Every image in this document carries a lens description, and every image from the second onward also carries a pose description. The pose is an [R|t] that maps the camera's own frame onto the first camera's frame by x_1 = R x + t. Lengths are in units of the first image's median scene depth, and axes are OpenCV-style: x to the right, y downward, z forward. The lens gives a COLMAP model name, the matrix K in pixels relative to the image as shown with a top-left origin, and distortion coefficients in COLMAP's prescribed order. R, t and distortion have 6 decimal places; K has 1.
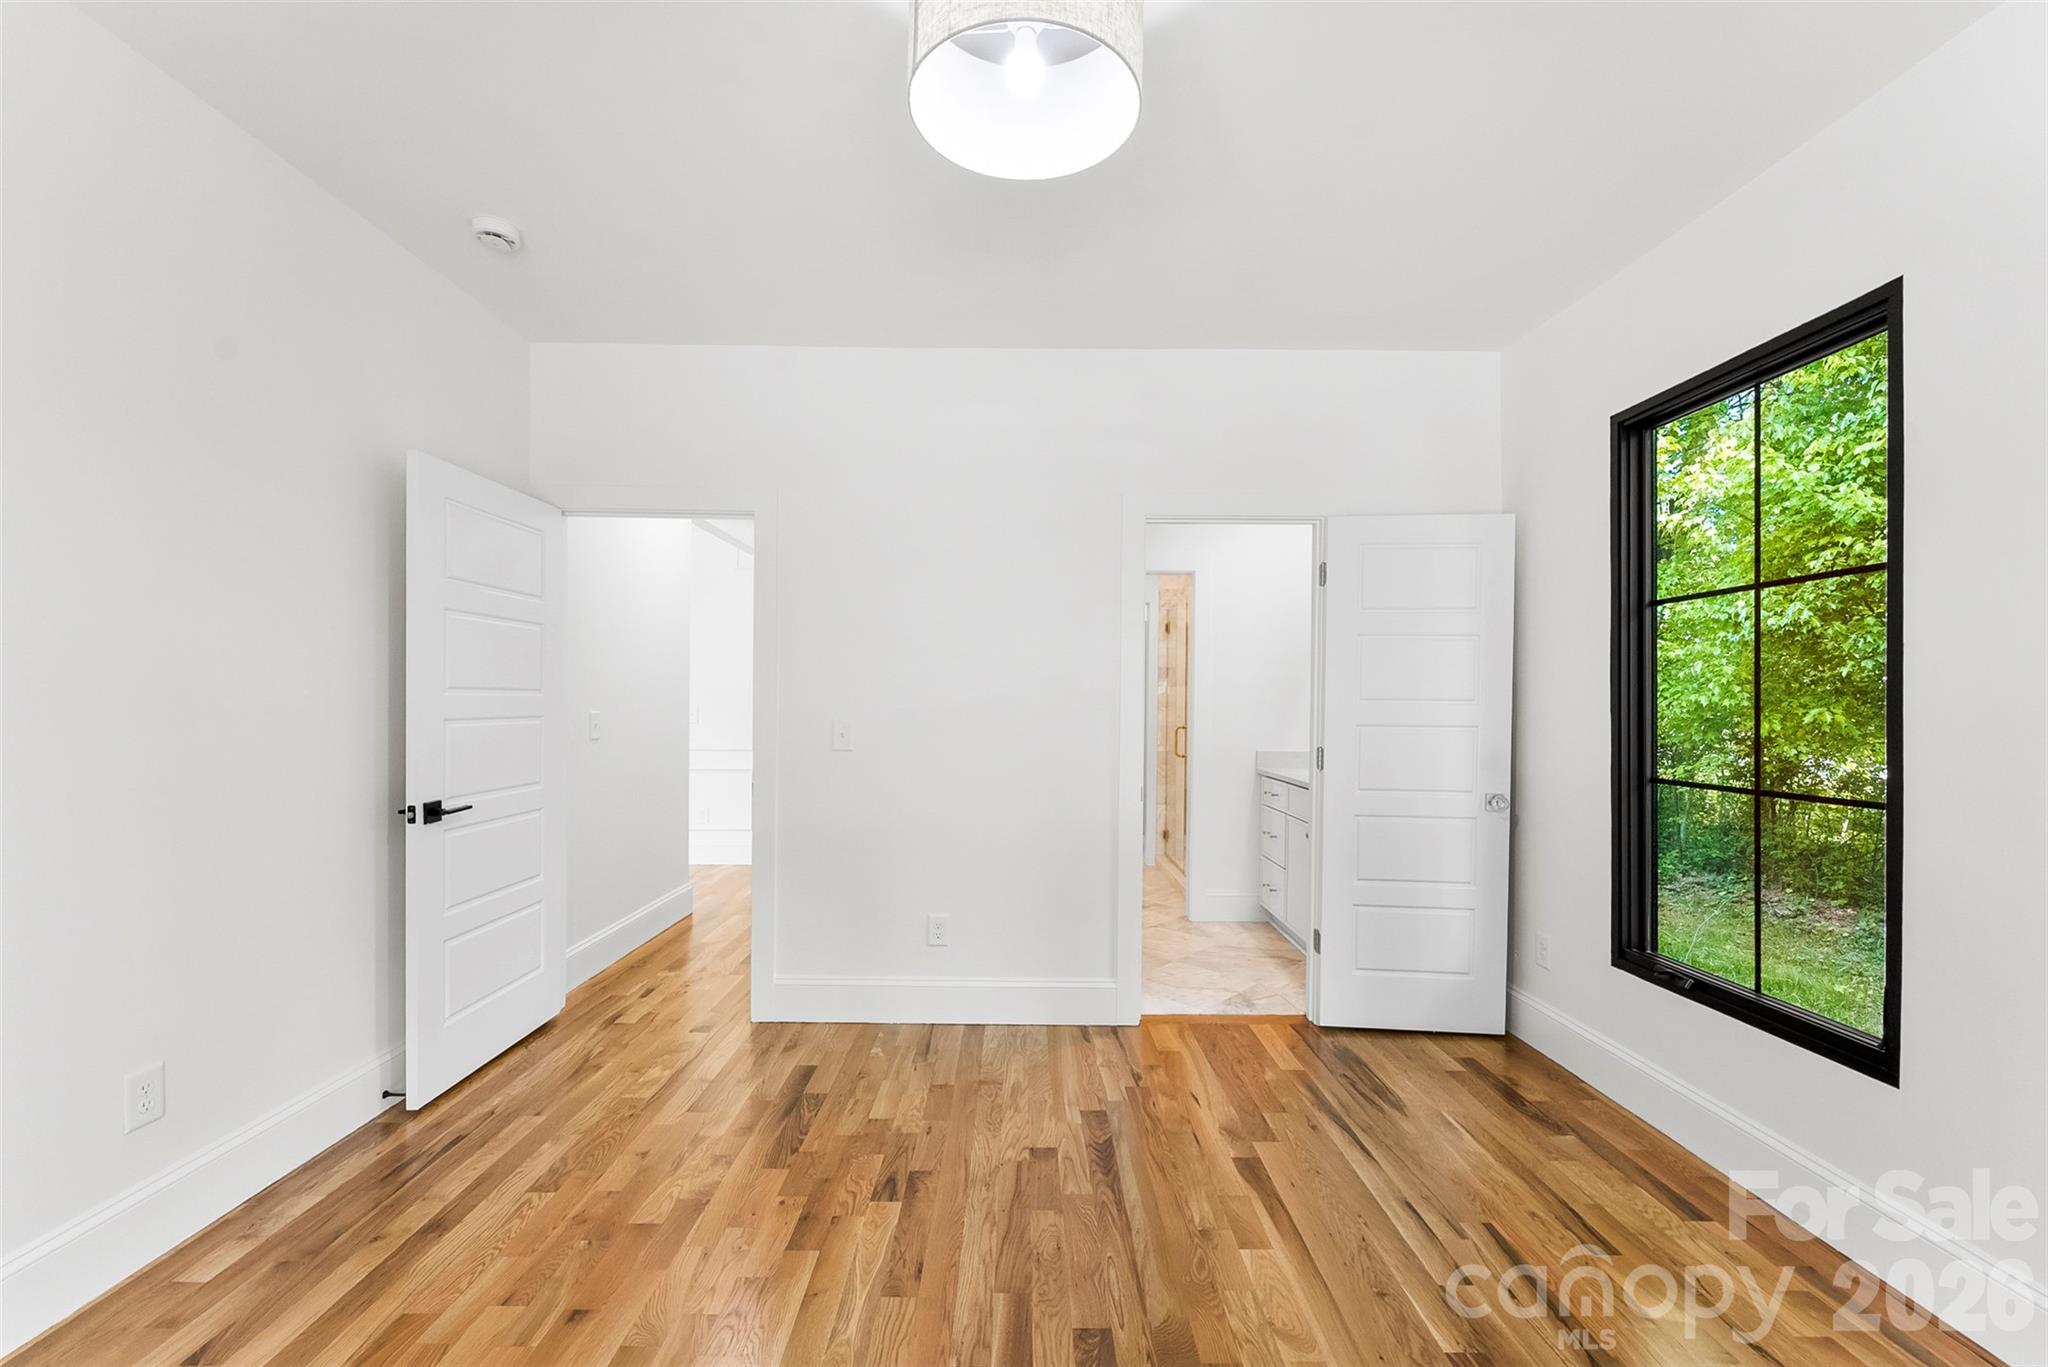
lens RADIAL K [[835.3, 0, 1024.0], [0, 835.3, 683.5], [0, 0, 1]] dist [0.001164, -0.000250]
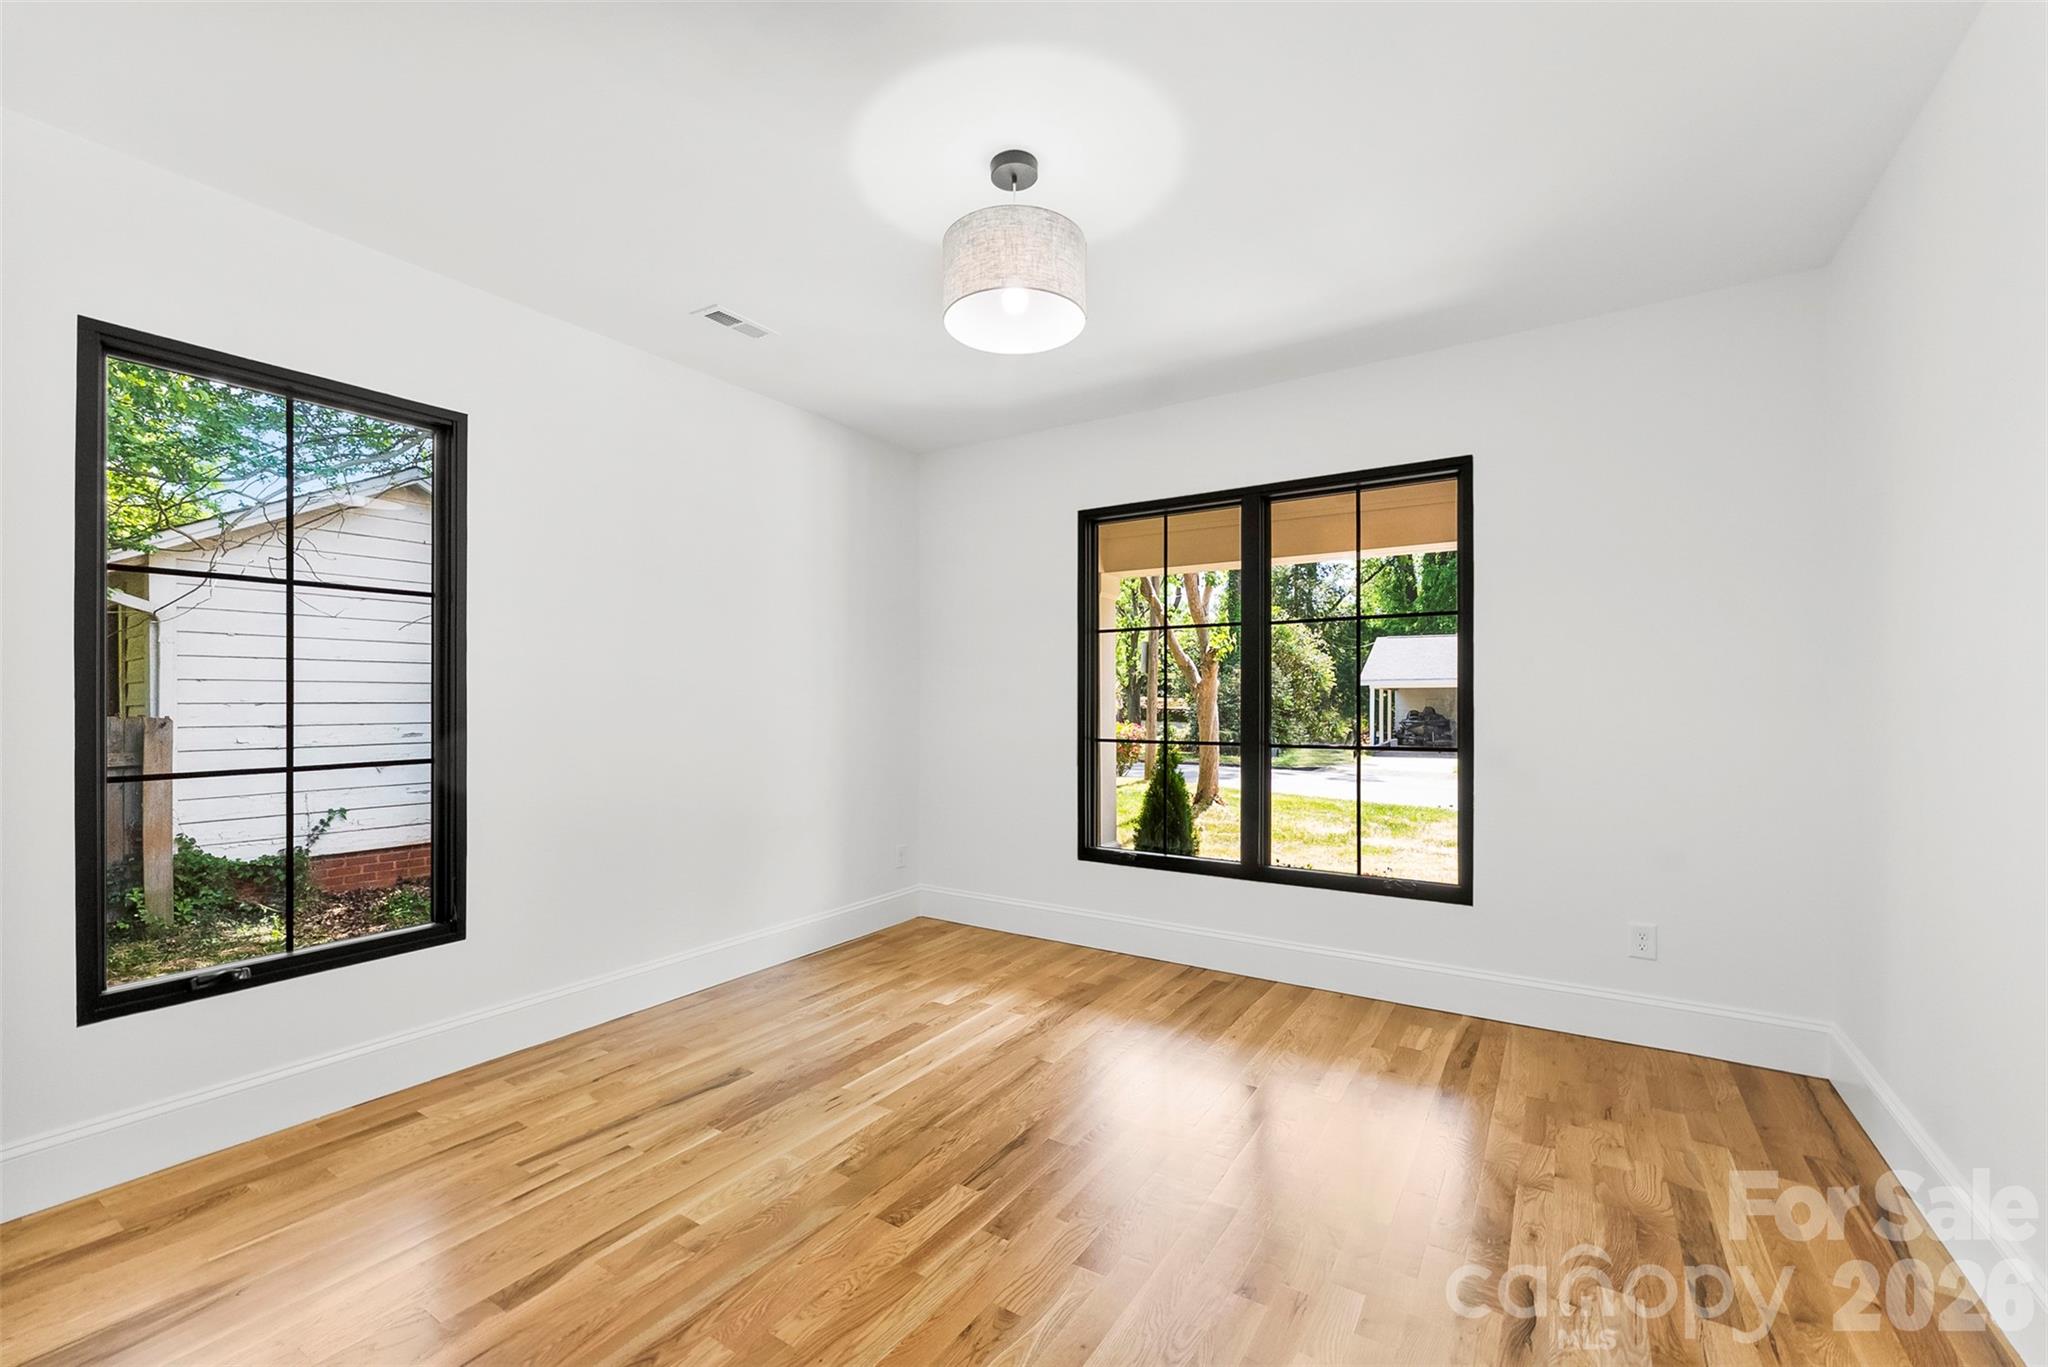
lens RADIAL K [[835.3, 0, 1024.0], [0, 835.3, 683.5], [0, 0, 1]] dist [0.001164, -0.000250]
pose [[-0.830707, 0.004364, 0.556692, -0.590116], [-0.016395, 0.999344, -0.032298, 0.041642], [-0.556468, -0.035958, -0.830091, 1.522784]]
